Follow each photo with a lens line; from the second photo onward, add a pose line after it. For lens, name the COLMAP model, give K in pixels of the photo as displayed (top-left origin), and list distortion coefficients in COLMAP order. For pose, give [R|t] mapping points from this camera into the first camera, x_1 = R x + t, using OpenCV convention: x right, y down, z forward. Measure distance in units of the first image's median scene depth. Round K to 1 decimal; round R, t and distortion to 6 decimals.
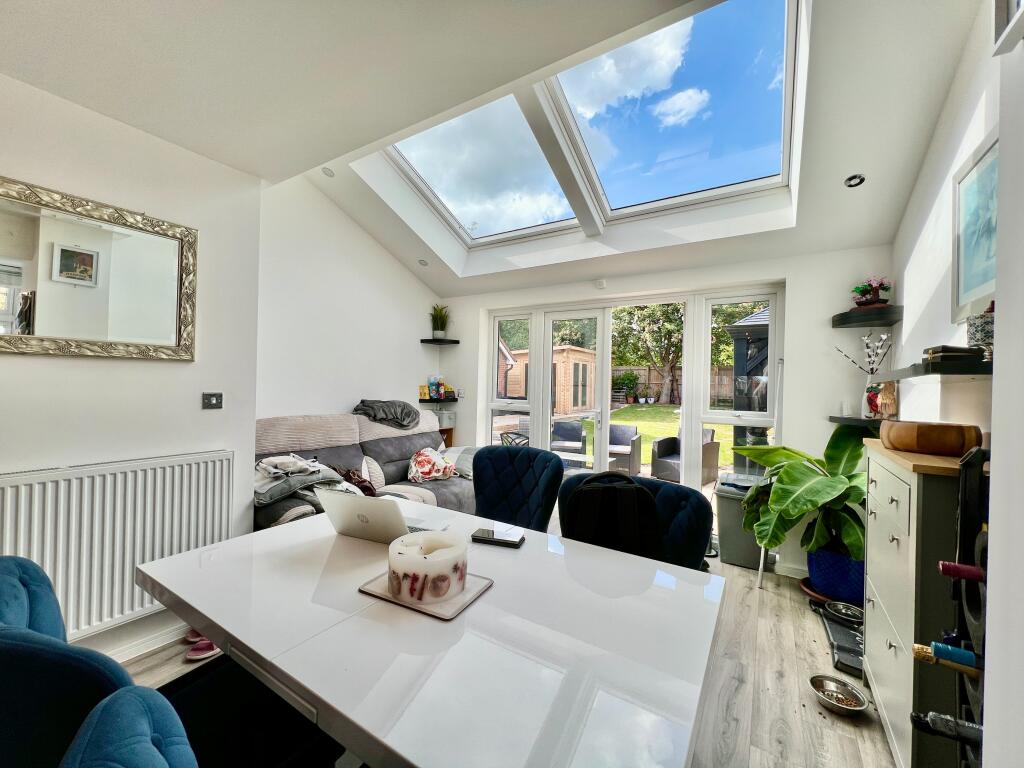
lens RADIAL K [[411.1, 0, 508.4], [0, 411.1, 382.0], [0, 0, 1]] dist [-0.001520, 0.000253]
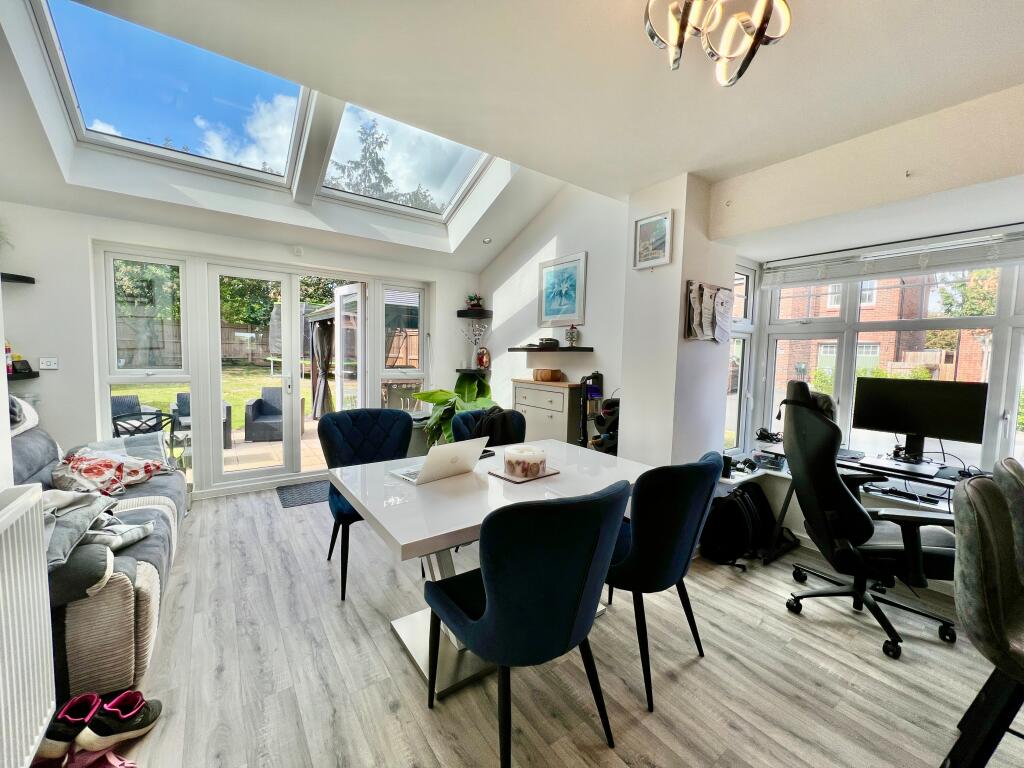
lens RADIAL K [[411.1, 0, 508.8], [0, 411.1, 383.5], [0, 0, 1]] dist [-0.001520, 0.000253]
pose [[0.359546, -0.083318, 0.929400, -0.664616], [-0.019172, 0.995136, 0.096628, -0.024260], [-0.932930, -0.052561, 0.356200, 0.158052]]
